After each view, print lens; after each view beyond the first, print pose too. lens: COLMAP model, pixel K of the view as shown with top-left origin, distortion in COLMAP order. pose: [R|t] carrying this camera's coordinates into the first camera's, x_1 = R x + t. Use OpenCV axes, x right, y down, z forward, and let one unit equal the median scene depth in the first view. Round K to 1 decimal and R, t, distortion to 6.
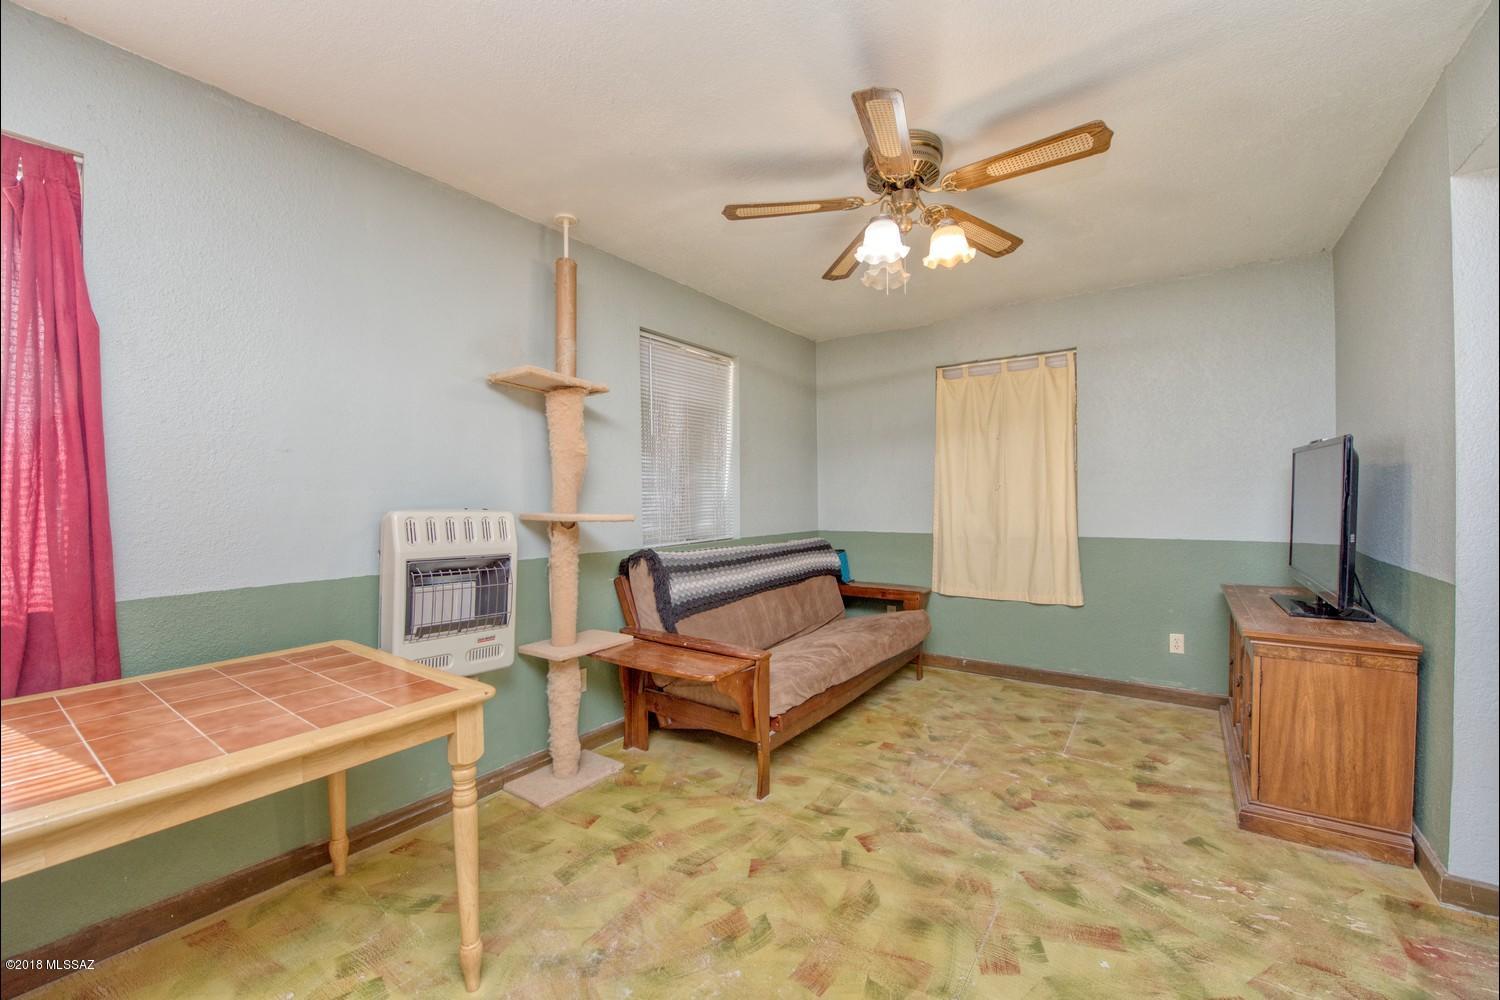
lens RADIAL K [[590.3, 0, 778.6], [0, 590.3, 496.5], [0, 0, 1]] dist [-0.000428, -0.000141]
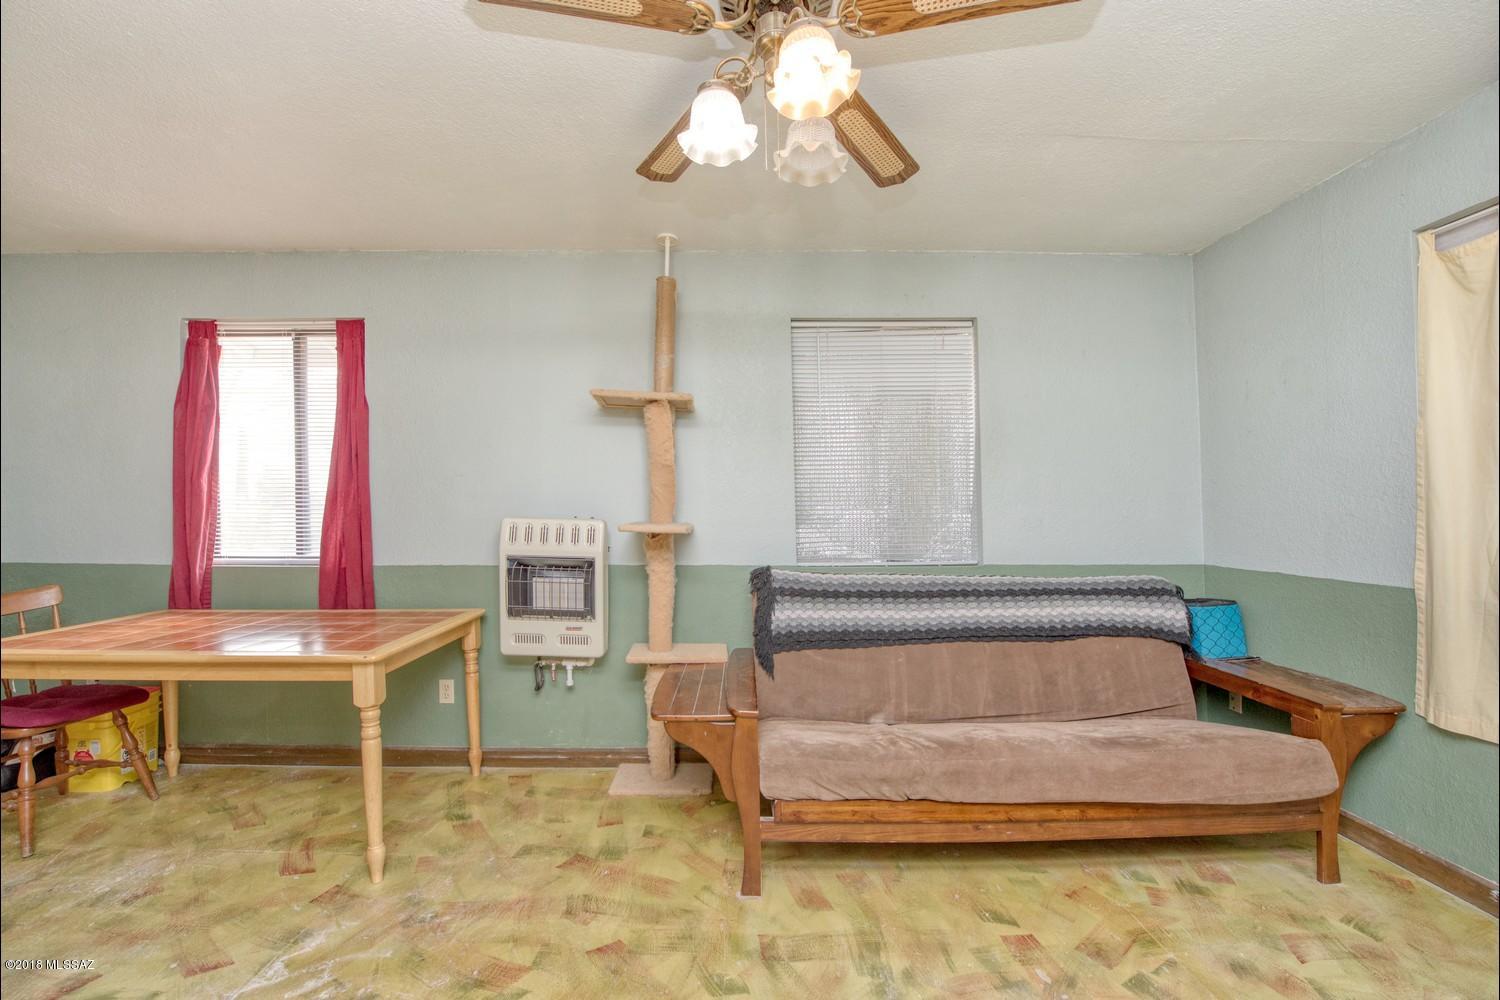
lens RADIAL K [[616.6, 0, 750.0], [0, 616.6, 500.0], [0, 0, 1]] dist [-0.016737, -0.000431]
pose [[0.569999, -0.003723, -0.821637, 0.635139], [-0.002686, 0.999976, -0.006394, -0.005902], [0.821641, 0.005851, 0.569975, 0.533544]]
